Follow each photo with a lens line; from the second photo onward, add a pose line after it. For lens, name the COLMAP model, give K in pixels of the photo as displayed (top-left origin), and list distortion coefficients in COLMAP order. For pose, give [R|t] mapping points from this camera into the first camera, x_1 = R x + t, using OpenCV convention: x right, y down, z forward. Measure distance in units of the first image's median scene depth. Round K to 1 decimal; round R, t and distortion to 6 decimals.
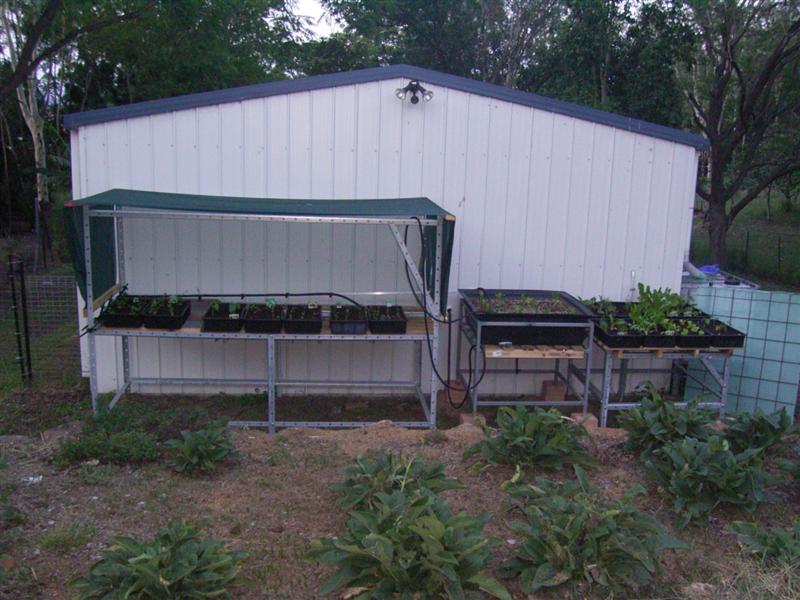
lens RADIAL K [[970.4, 0, 399.6], [0, 970.4, 299.6], [0, 0, 1]] dist [-0.033868, 0.000000]
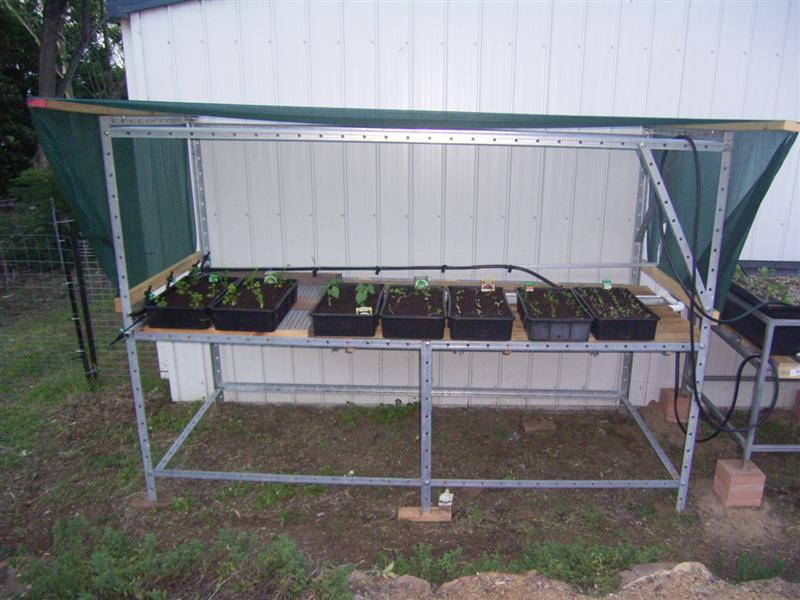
lens RADIAL K [[635.7, 0, 401.1], [0, 635.7, 300.9], [0, 0, 1]] dist [-0.078073, 0.000299]
pose [[0.992790, 0.011588, -0.119305, -0.094361], [-0.001641, 0.996537, 0.083139, -0.018693], [0.119855, -0.082344, 0.989371, 0.572342]]
